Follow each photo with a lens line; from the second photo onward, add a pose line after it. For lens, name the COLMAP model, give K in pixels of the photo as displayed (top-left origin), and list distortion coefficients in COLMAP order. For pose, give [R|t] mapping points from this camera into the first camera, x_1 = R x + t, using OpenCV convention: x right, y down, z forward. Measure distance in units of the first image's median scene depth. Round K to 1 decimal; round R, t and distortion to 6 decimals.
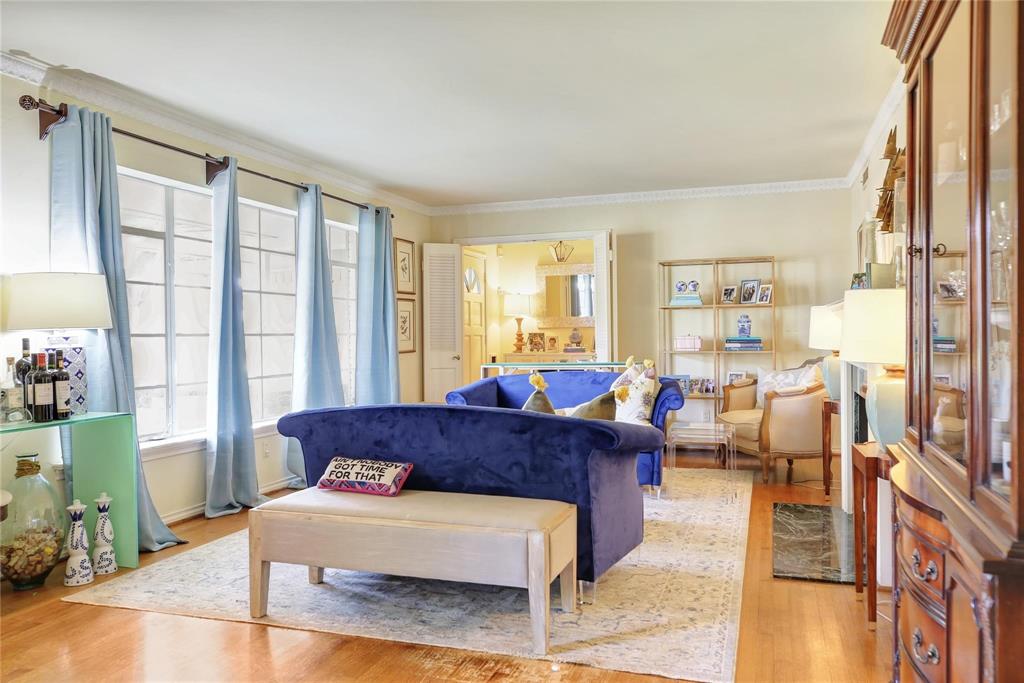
lens RADIAL K [[745.5, 0, 513.2], [0, 745.5, 341.0], [0, 0, 1]] dist [0.018970, 0.001959]
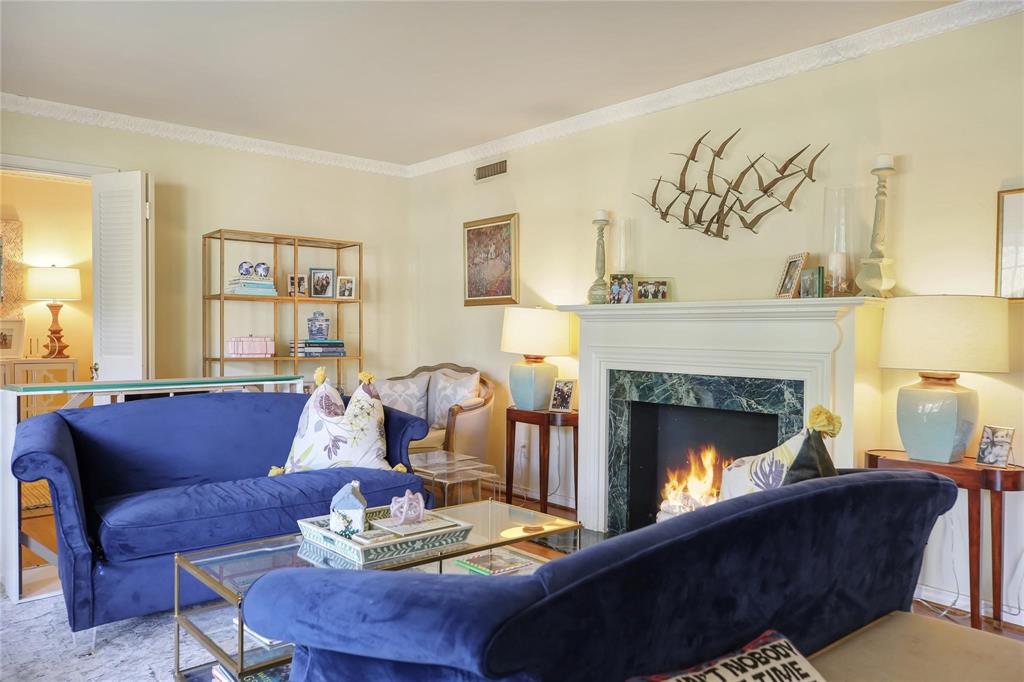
lens RADIAL K [[745.5, 0, 511.0], [0, 745.5, 344.6], [0, 0, 1]] dist [0.018970, 0.001959]
pose [[0.490163, -0.004402, 0.871620, -0.285010], [-0.000572, 0.999985, 0.005372, -0.004277], [-0.871631, -0.003132, 0.490153, 0.429108]]
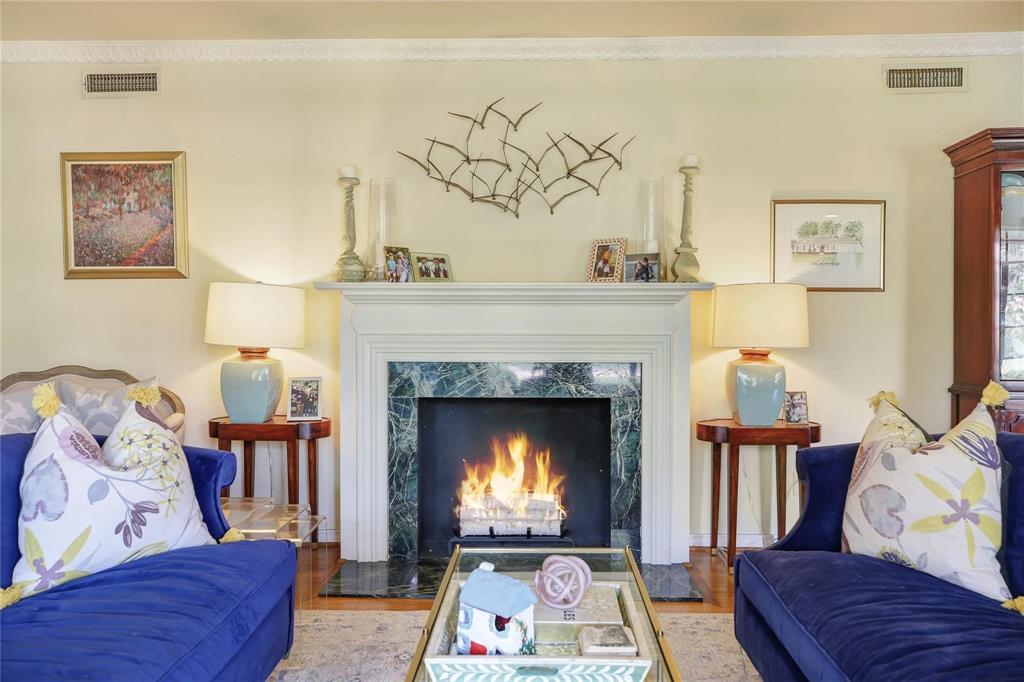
lens RADIAL K [[745.5, 0, 515.6], [0, 745.5, 333.7], [0, 0, 1]] dist [0.018970, 0.001959]
pose [[-0.305654, -0.012280, 0.952063, -0.225579], [0.012702, 0.999775, 0.016973, -0.006866], [-0.952058, 0.017281, -0.305430, 0.696592]]
